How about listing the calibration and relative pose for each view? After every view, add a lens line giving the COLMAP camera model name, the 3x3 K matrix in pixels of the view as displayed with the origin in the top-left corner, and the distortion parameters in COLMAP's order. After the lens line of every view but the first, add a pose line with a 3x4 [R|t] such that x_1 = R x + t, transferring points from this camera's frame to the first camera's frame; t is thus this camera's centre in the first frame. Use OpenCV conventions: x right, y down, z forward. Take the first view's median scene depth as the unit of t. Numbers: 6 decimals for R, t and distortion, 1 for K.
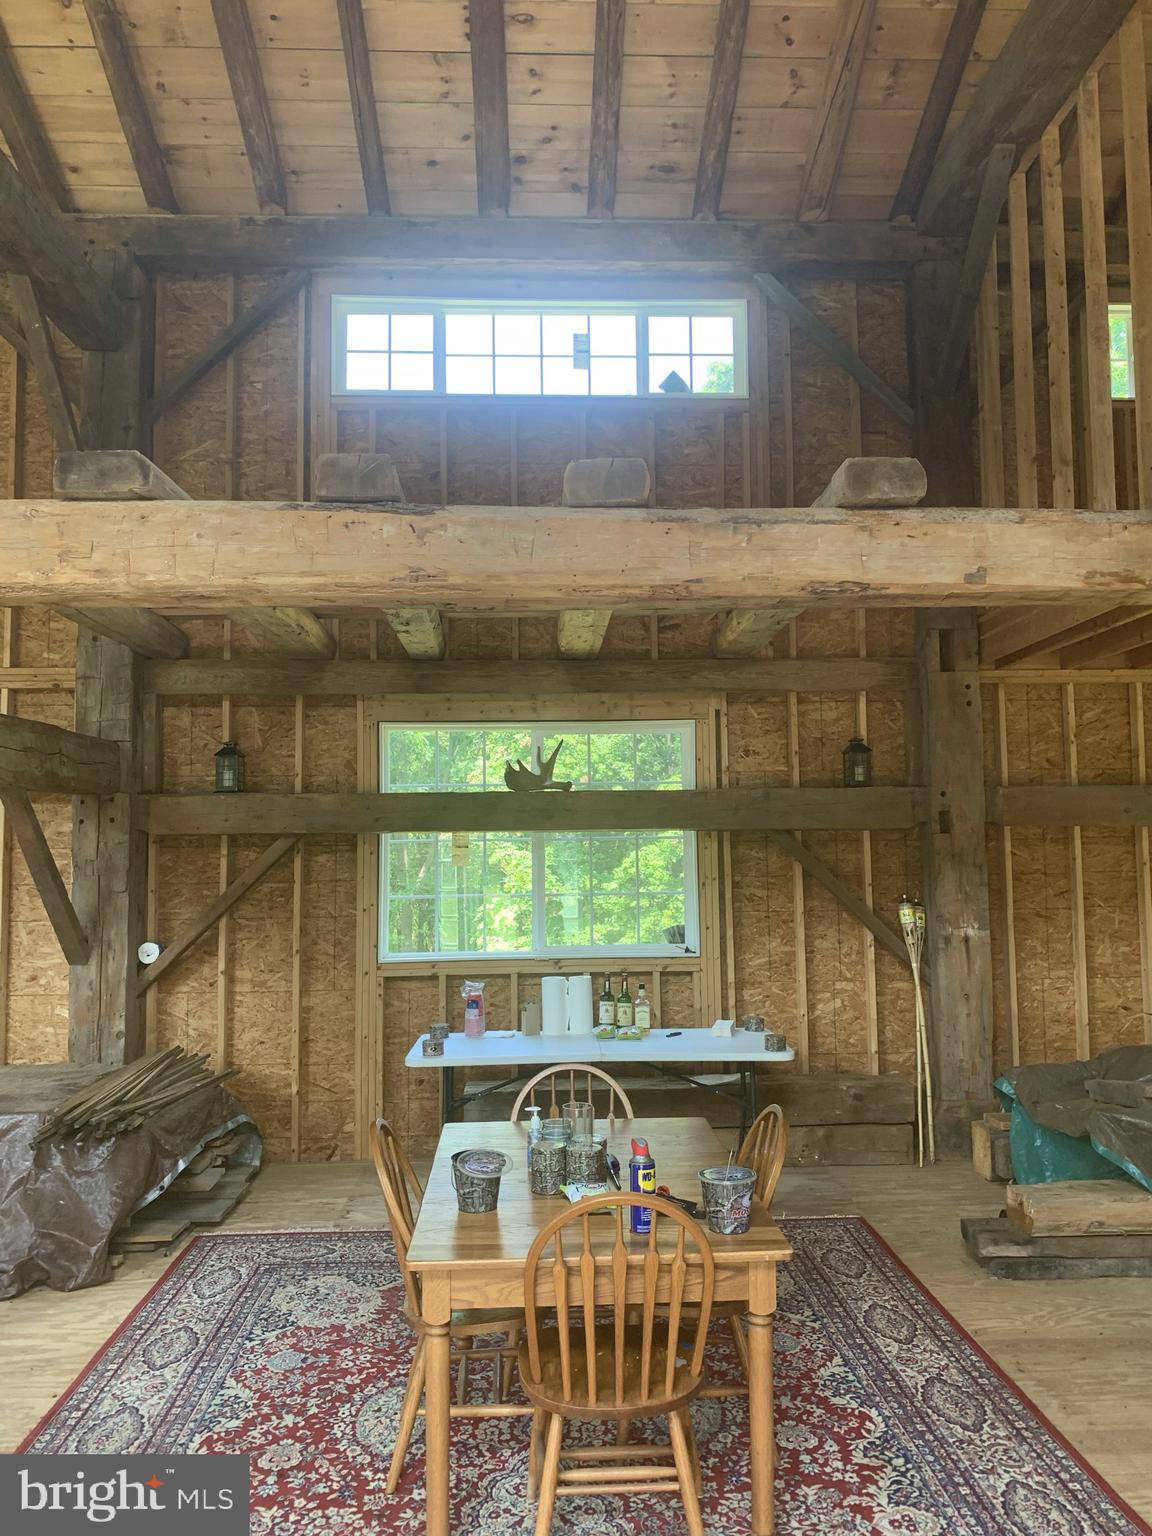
lens RADIAL K [[1175.8, 0, 594.7], [0, 1175.8, 769.6], [0, 0, 1]] dist [0.029381, -0.038380]
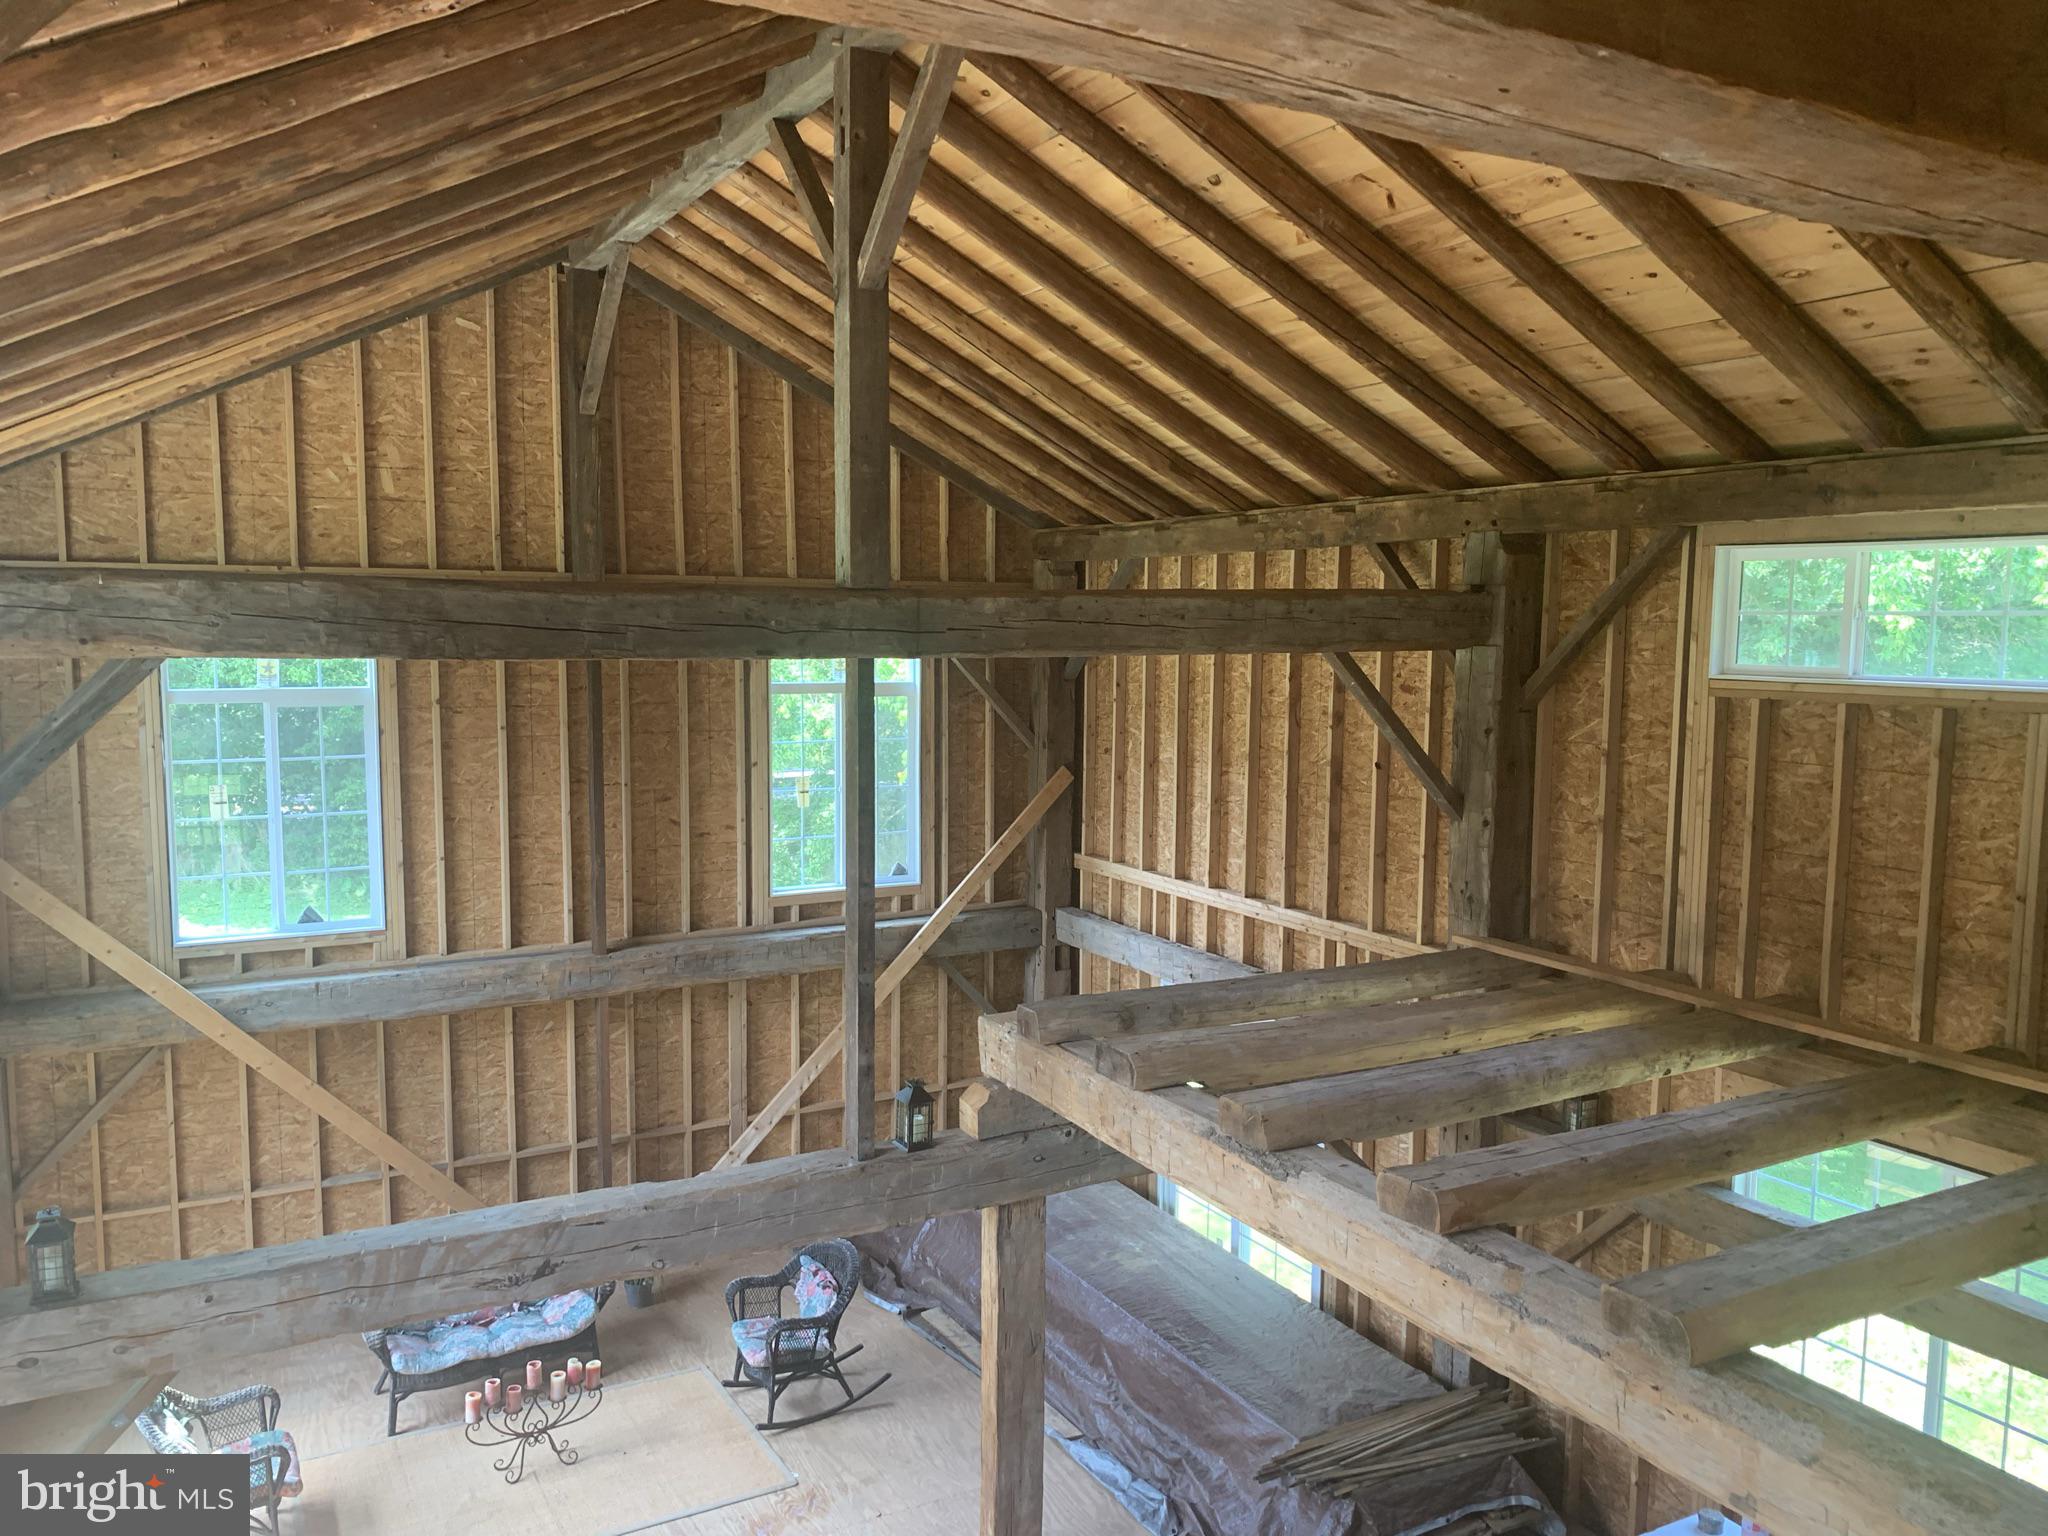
lens RADIAL K [[1567.8, 0, 1010.9], [0, 1567.8, 782.6], [0, 0, 1]] dist [0.029381, -0.038380]
pose [[0.435396, 0.109267, -0.893583, 0.548232], [0.048297, 0.988342, 0.144387, -0.444224], [0.898942, -0.106023, 0.425043, 0.132736]]
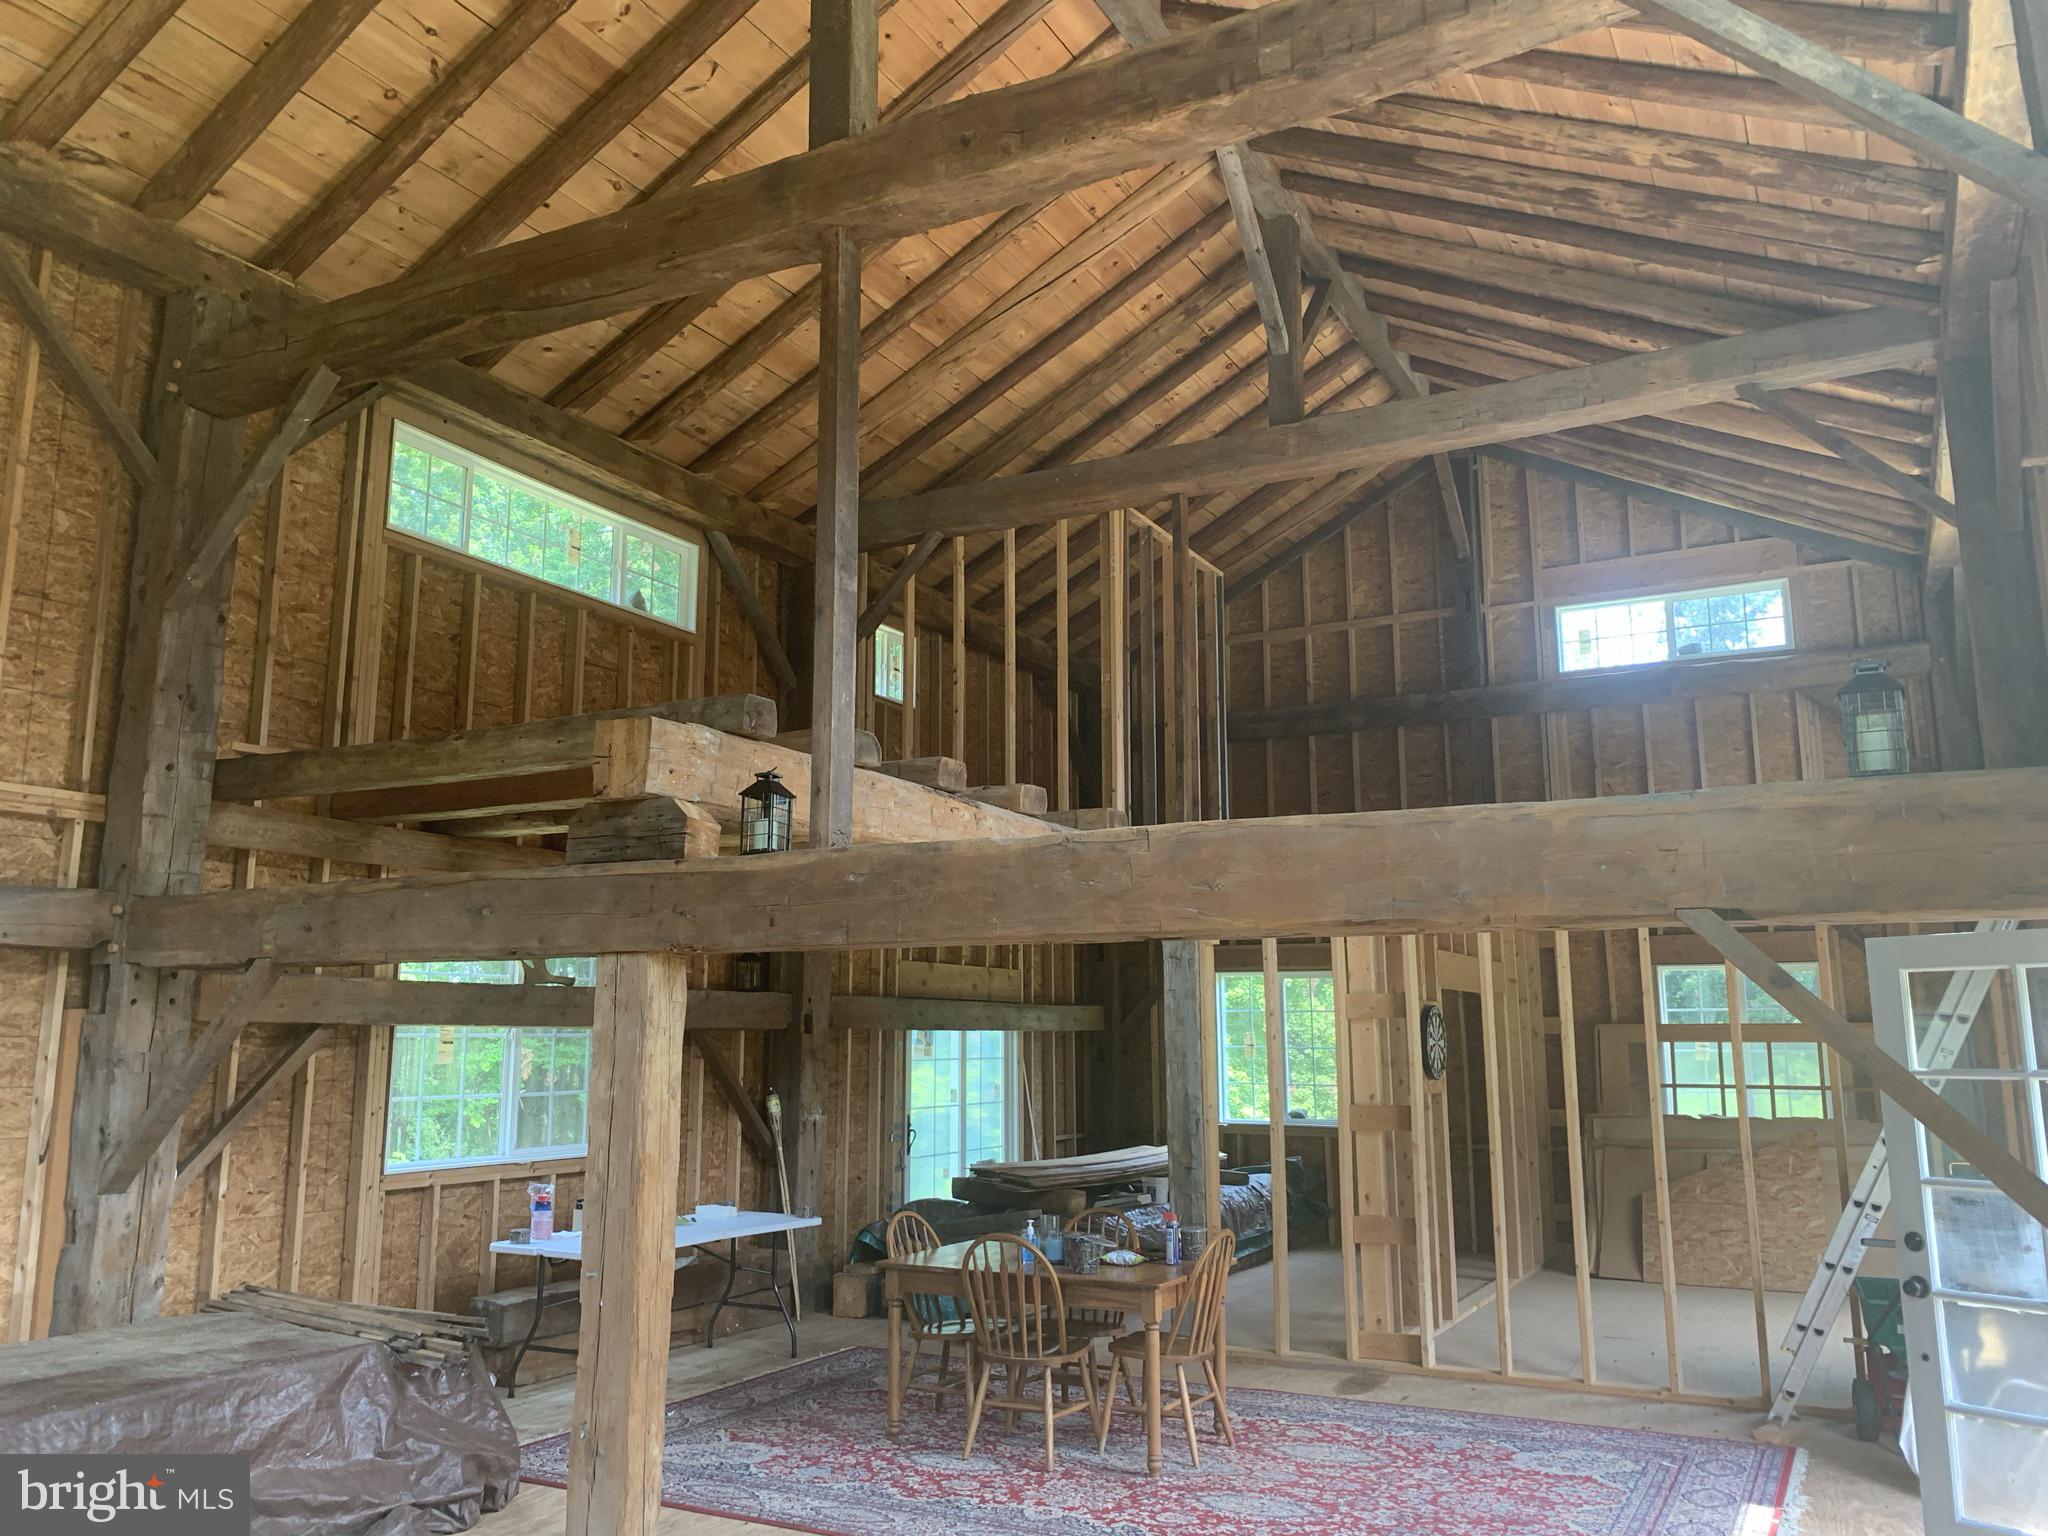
lens RADIAL K [[1567.8, 0, 1017.8], [0, 1567.8, 762.6], [0, 0, 1]] dist [0.029381, -0.038380]
pose [[0.521823, 0.161627, 0.837602, -0.992585], [-0.064166, 0.986542, -0.150392, 0.007596], [-0.850637, 0.024732, 0.525171, -0.028239]]
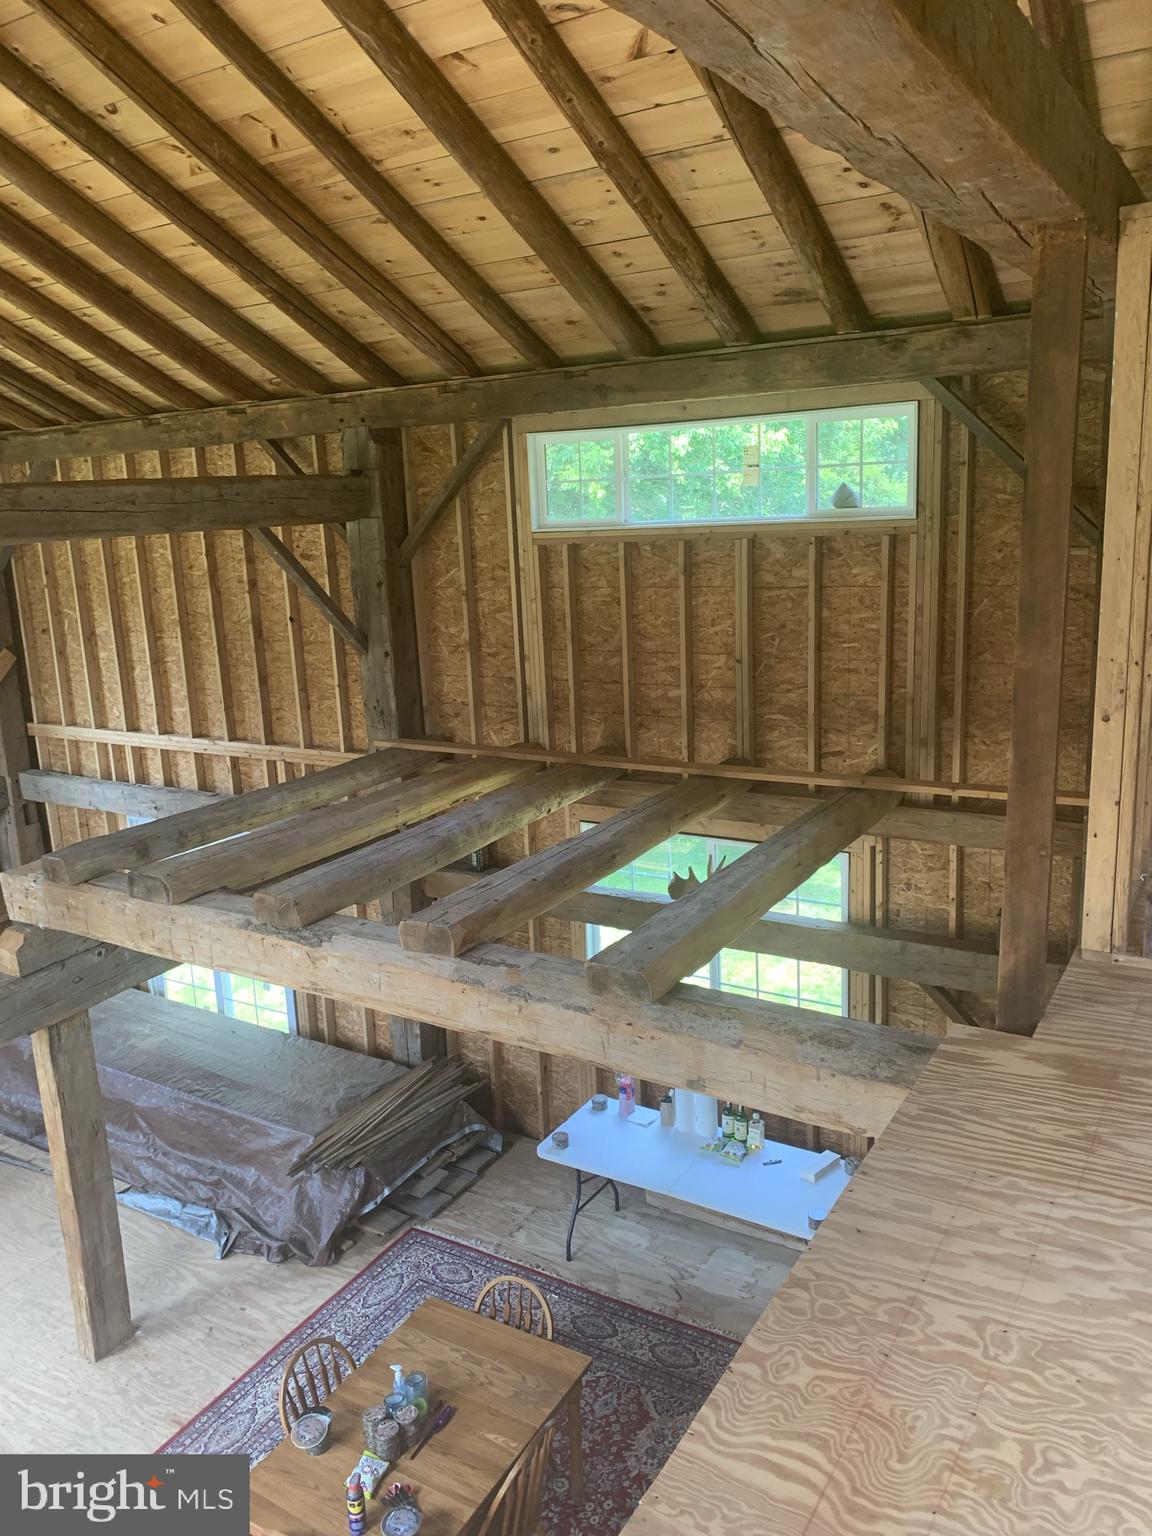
lens RADIAL K [[1175.8, 0, 565.5], [0, 1175.8, 767.9], [0, 0, 1]] dist [0.029381, -0.038380]
pose [[0.825700, 0.099141, -0.555329, 0.457069], [0.074217, 0.956786, 0.281163, -0.433133], [0.559205, -0.273371, 0.782661, 0.103051]]
